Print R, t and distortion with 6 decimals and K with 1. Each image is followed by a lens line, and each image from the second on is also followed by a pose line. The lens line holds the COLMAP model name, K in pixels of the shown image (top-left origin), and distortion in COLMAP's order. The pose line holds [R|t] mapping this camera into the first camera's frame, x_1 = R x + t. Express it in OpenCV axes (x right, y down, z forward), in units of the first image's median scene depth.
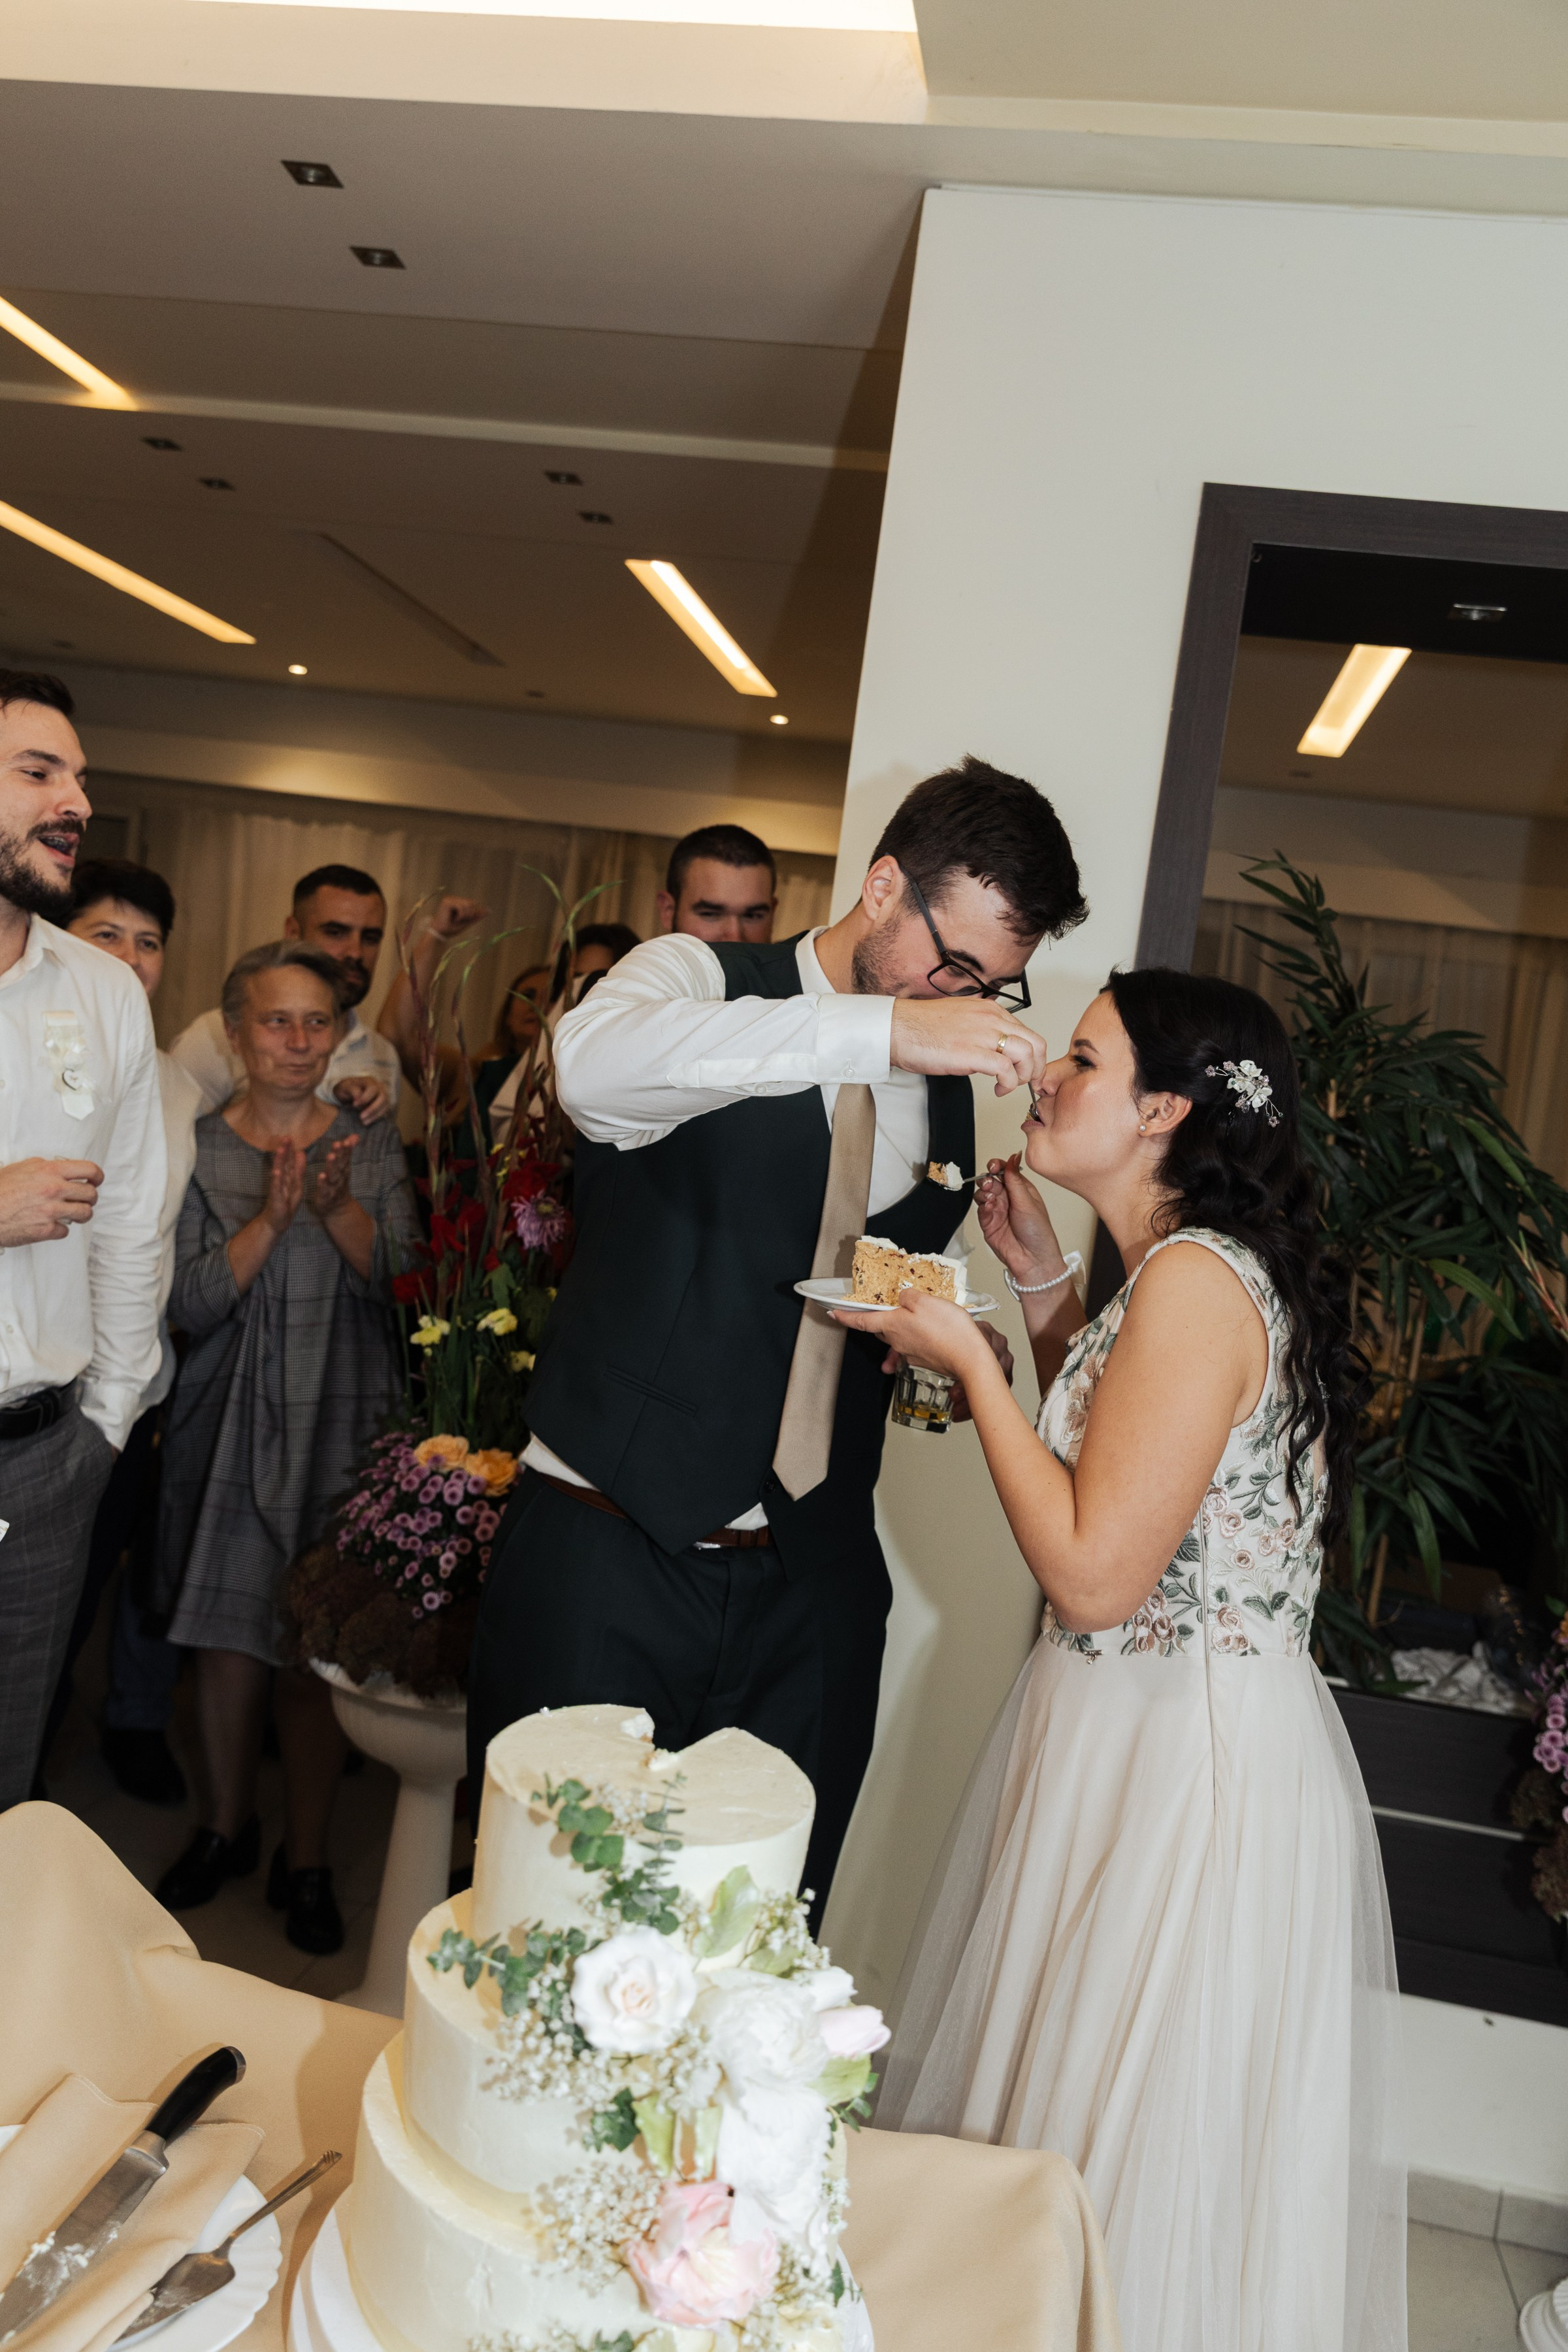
lens RADIAL K [[1882.1, 0, 784.0], [0, 1882.1, 1176.0], [0, 0, 1]] dist [0.003530, -0.000046]
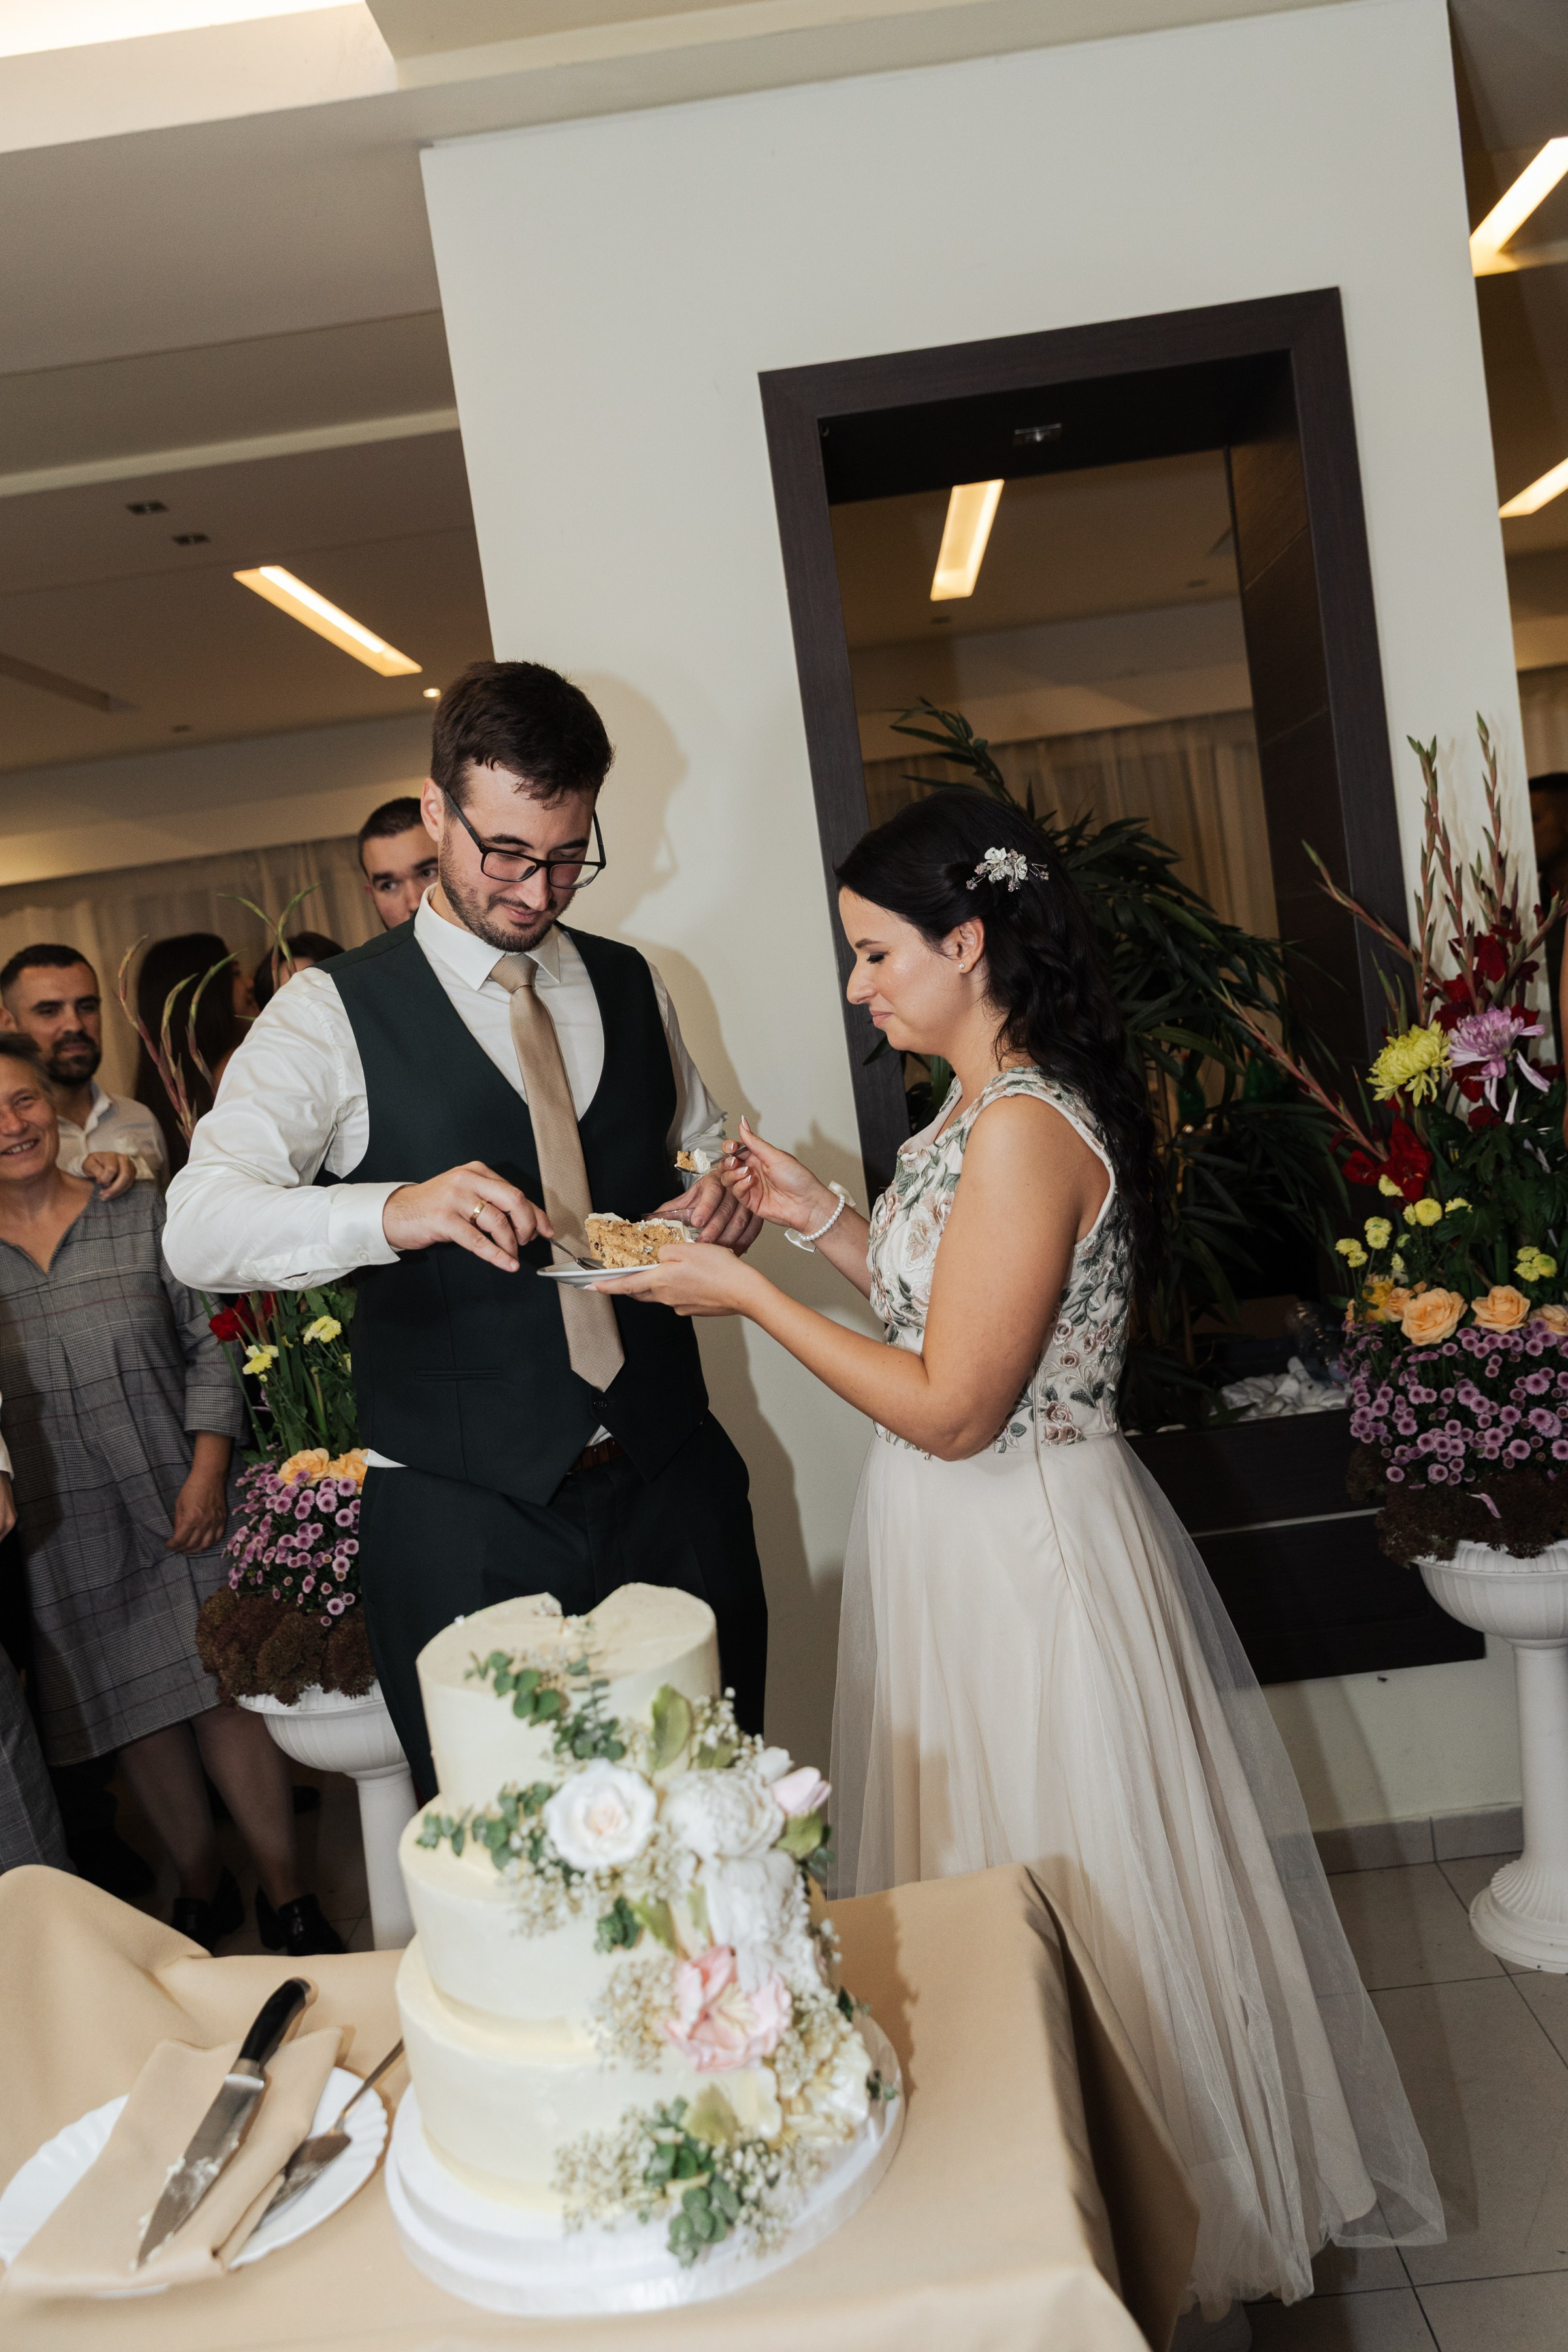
lens RADIAL K [[1880.4, 0, 813.5], [0, 1880.4, 1172.7], [0, 0, 1]] dist [0.000094, 0.005844]
pose [[0.953835, -0.275664, 0.119197, 0.005153], [0.271273, 0.961100, 0.051939, 0.013995], [-0.128878, -0.017206, 0.991511, -0.050502]]
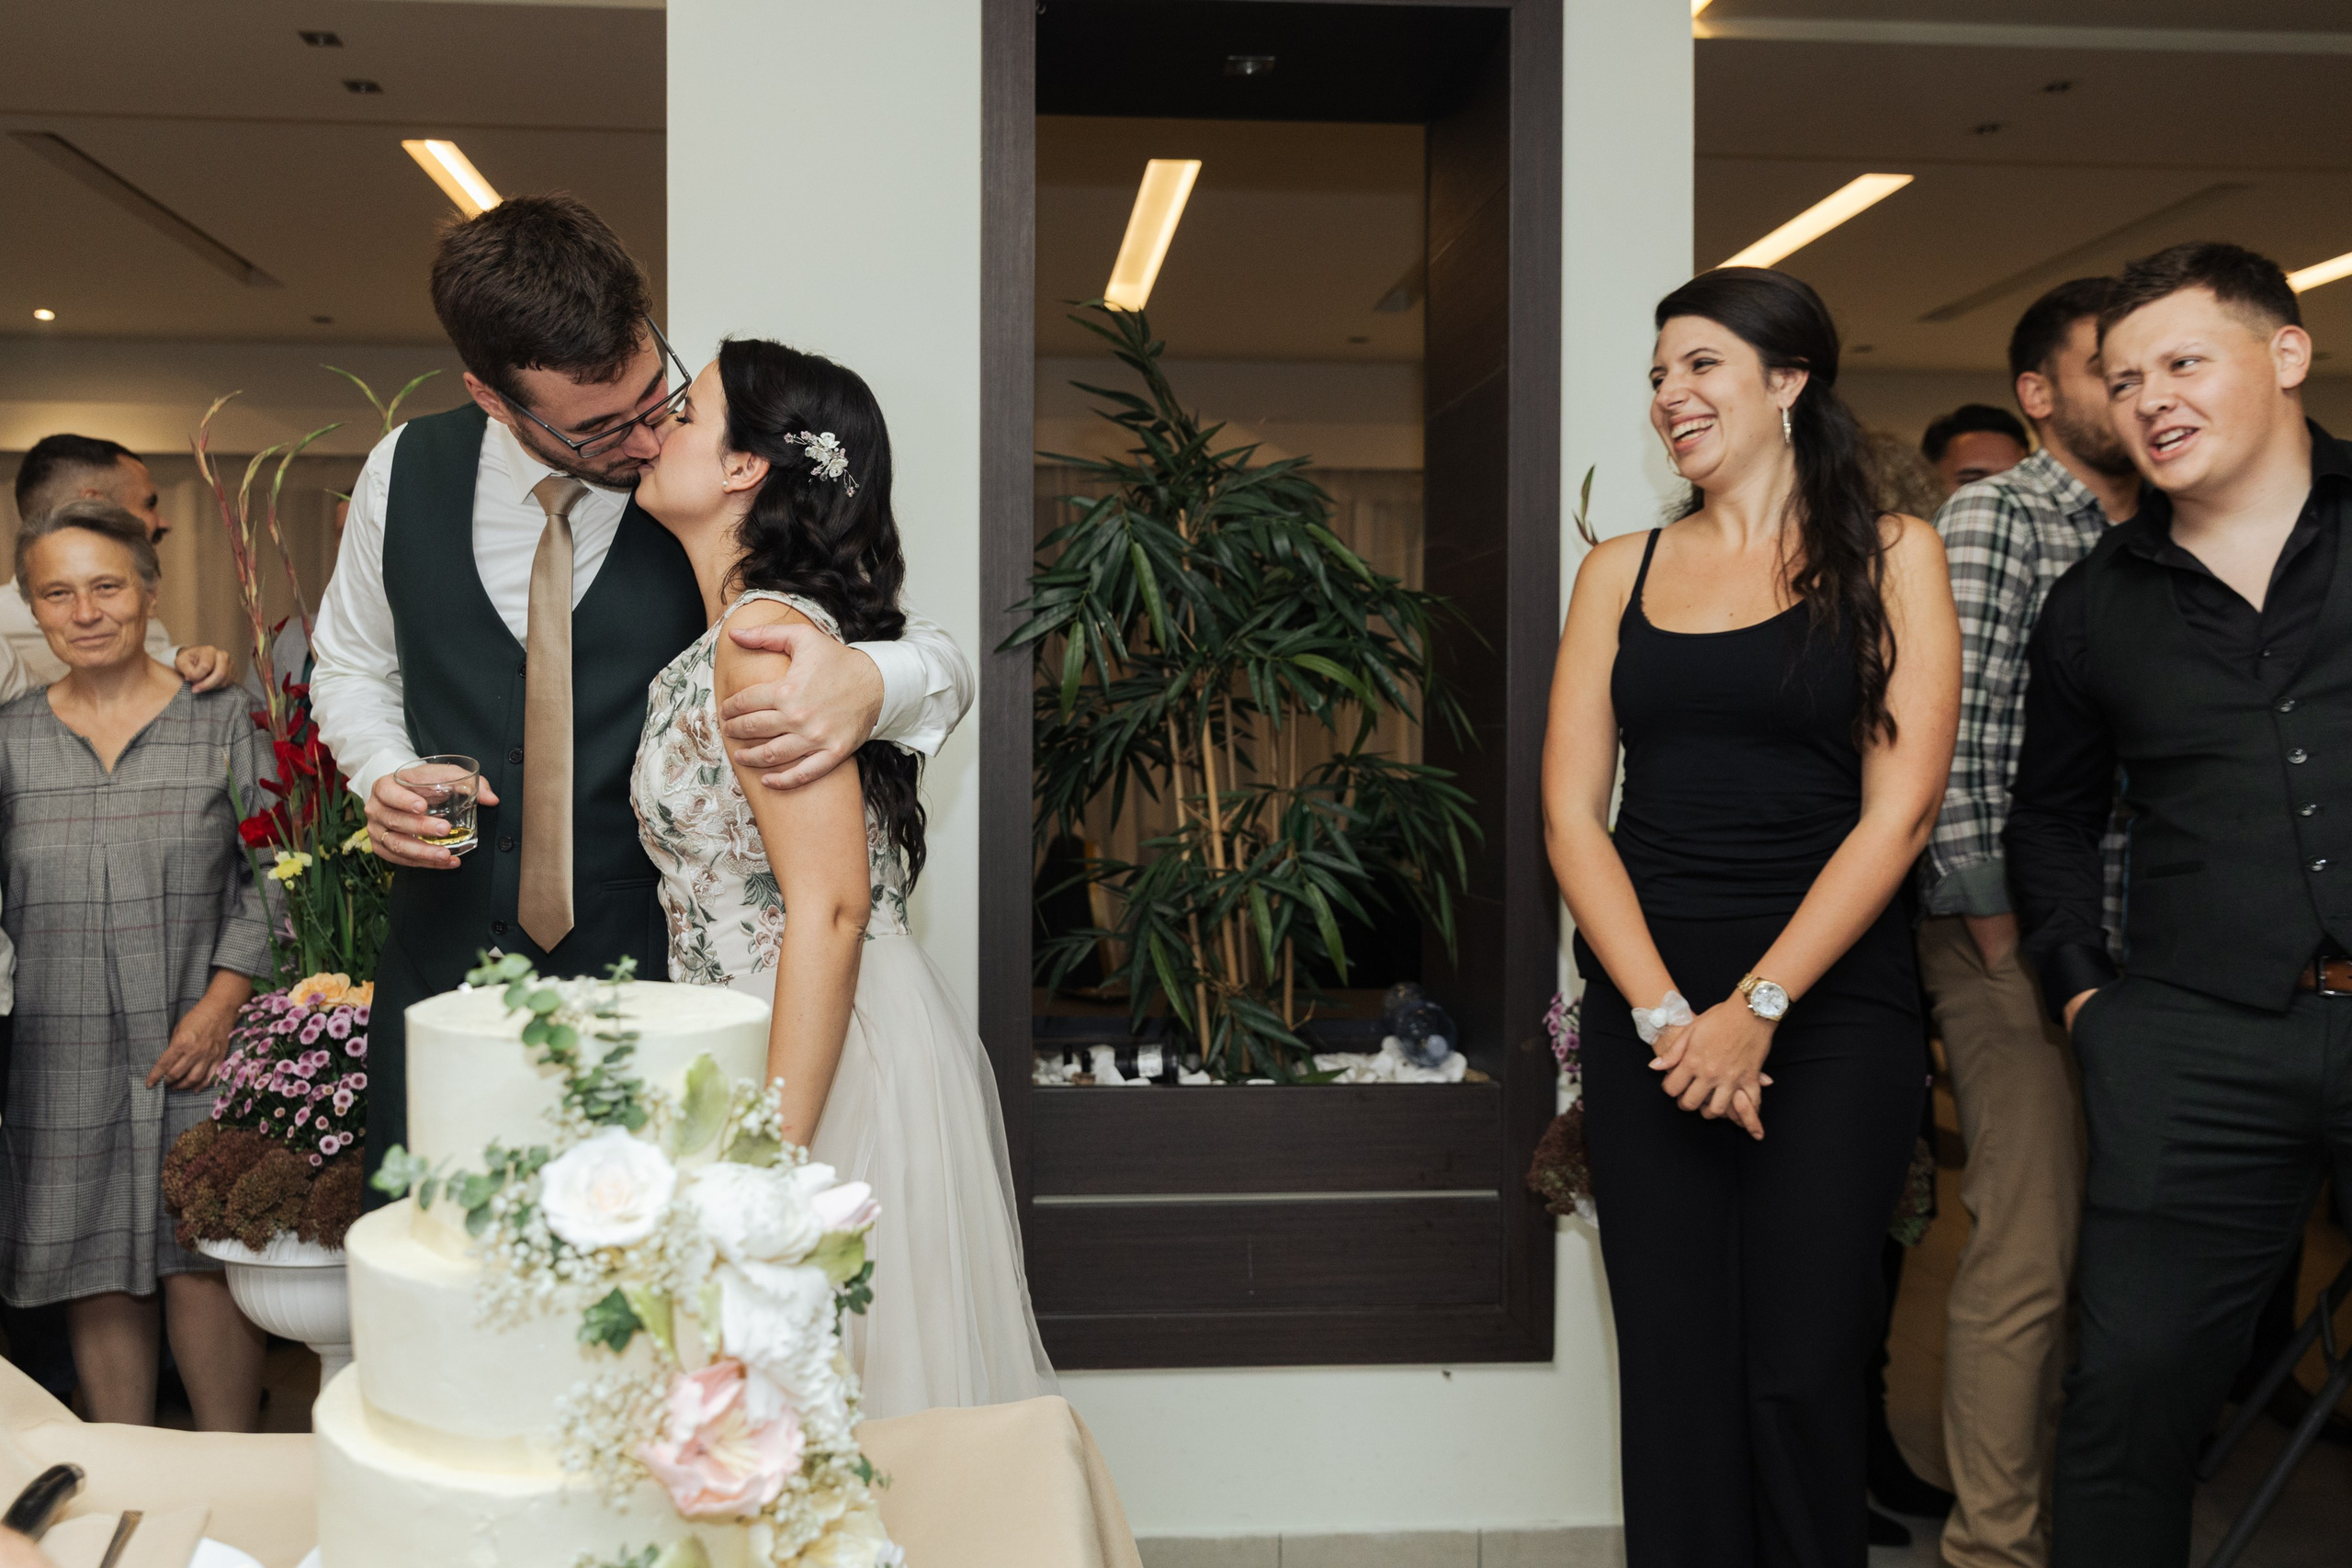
lens RADIAL K [[1873.8, 0, 1105.1], [0, 1873.8, 771.7], [0, 0, 1]] dist [0.004326, -0.002912]
pose [[0.962916, -0.131272, 0.235711, -0.013333], [0.137935, 0.990369, -0.011931, 0.103826], [-0.231875, 0.044001, 0.971750, 0.009594]]
